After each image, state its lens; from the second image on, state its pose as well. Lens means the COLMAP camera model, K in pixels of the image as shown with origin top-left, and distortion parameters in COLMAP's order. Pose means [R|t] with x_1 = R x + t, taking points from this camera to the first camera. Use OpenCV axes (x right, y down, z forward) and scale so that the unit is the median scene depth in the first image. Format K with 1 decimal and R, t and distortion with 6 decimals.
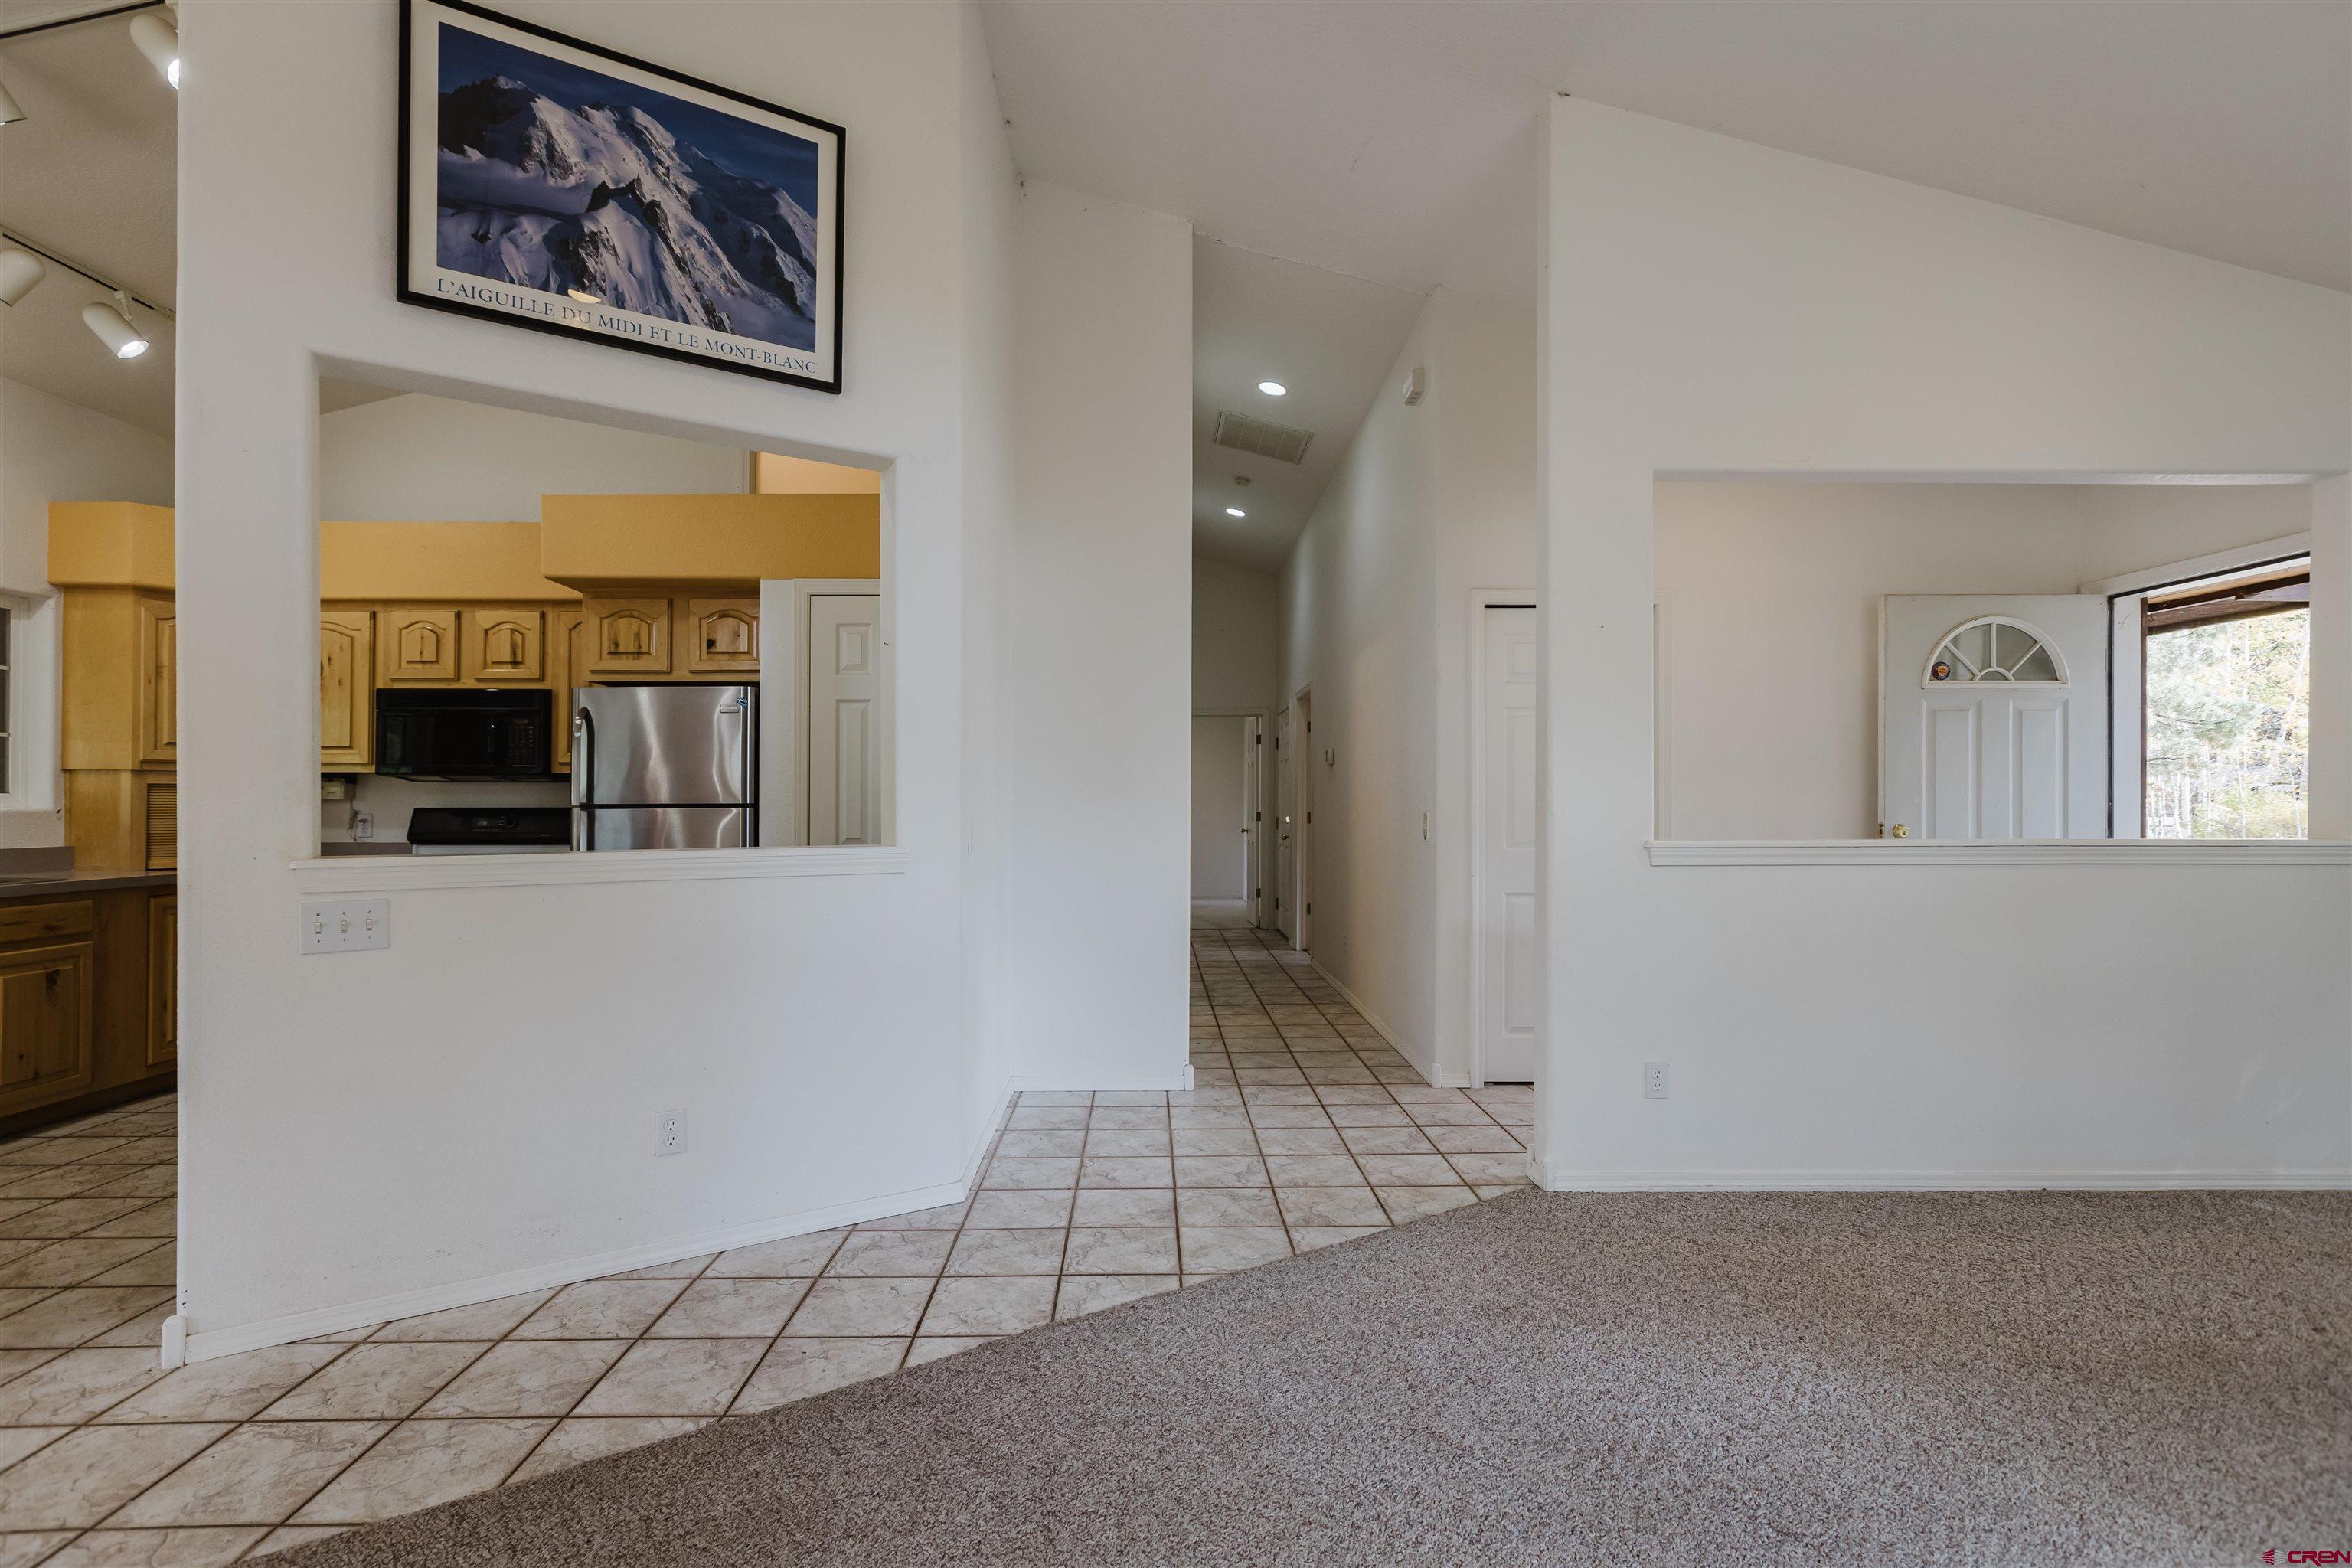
lens RADIAL K [[1091.1, 0, 1176.0], [0, 1091.1, 784.0], [0, 0, 1]] dist [0.013204, -0.000580]
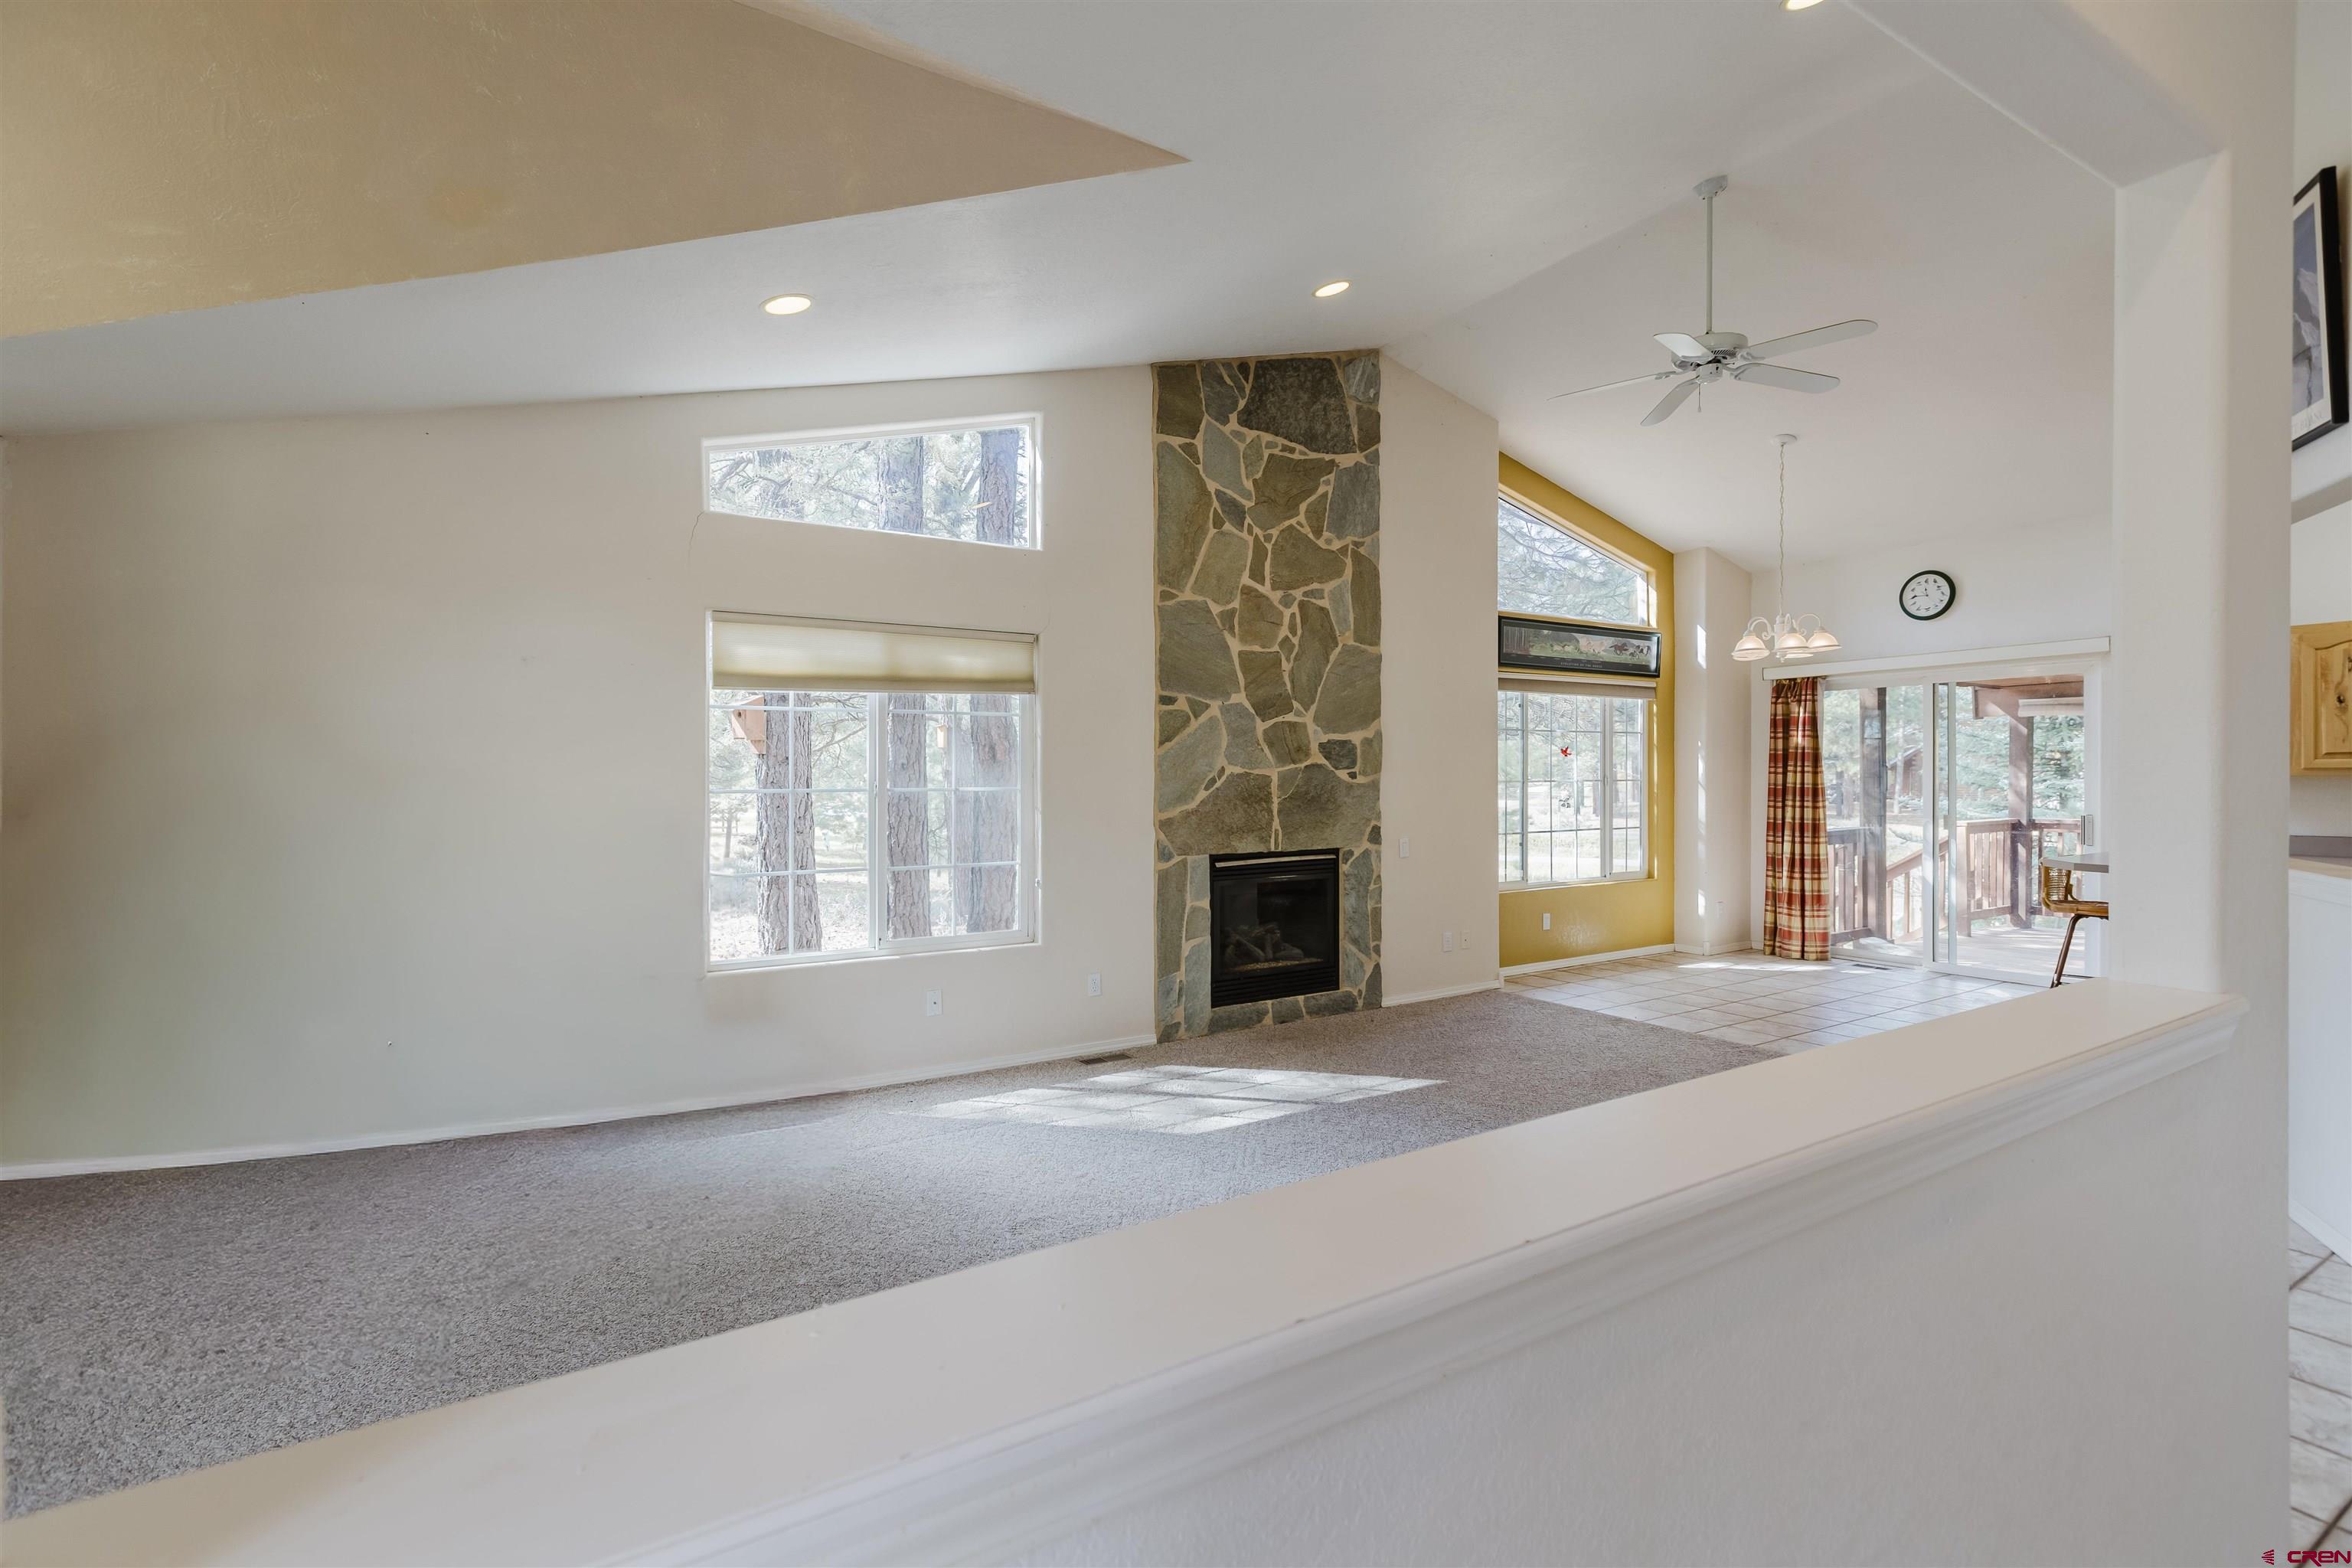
lens RADIAL K [[1037.1, 0, 1173.5], [0, 1037.1, 776.6], [0, 0, 1]] dist [-0.003473, 0.000060]
pose [[-0.866056, 0.009634, -0.499855, 1.097723], [0.014659, 0.999874, -0.006127, -0.046511], [0.499732, -0.012633, -0.866088, 1.291864]]
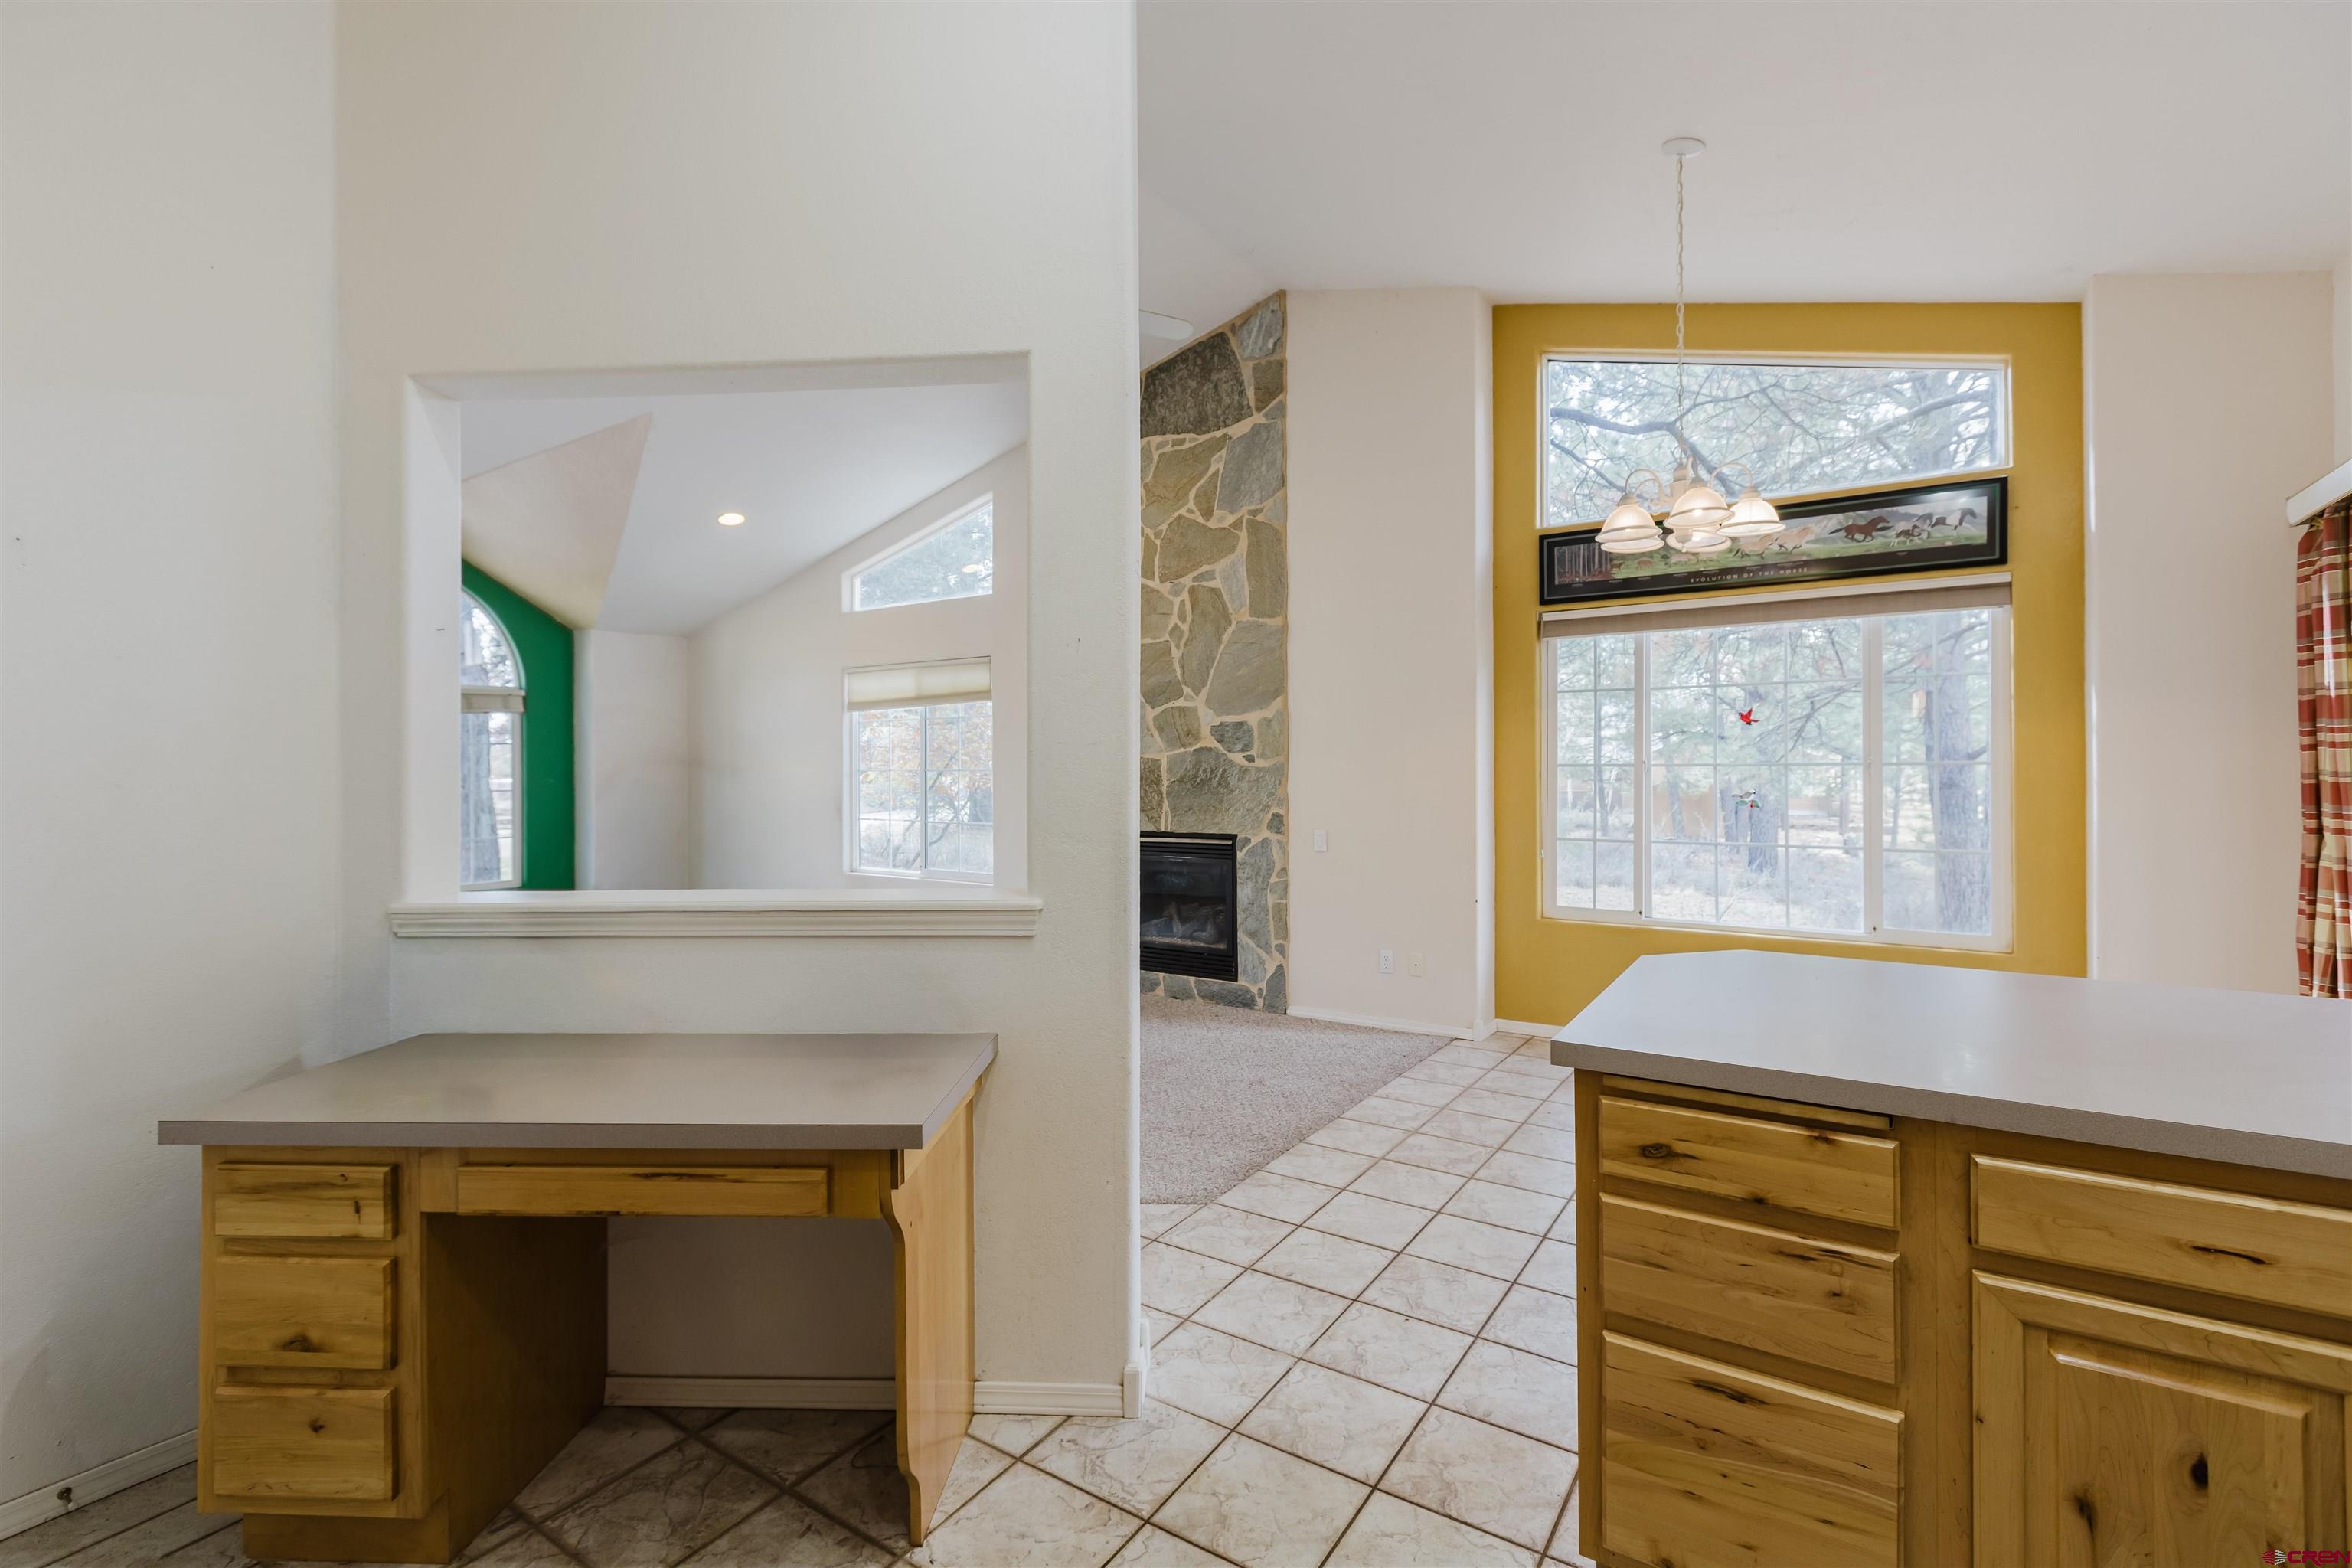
lens RADIAL K [[1009.3, 0, 1176.0], [0, 1009.3, 784.0], [0, 0, 1]] dist [0.004016, 0.000140]
pose [[-0.824362, 0.001235, 0.566061, -1.103990], [-0.007645, 0.999882, -0.013315, 0.015076], [-0.566011, -0.015304, -0.824256, 1.323217]]
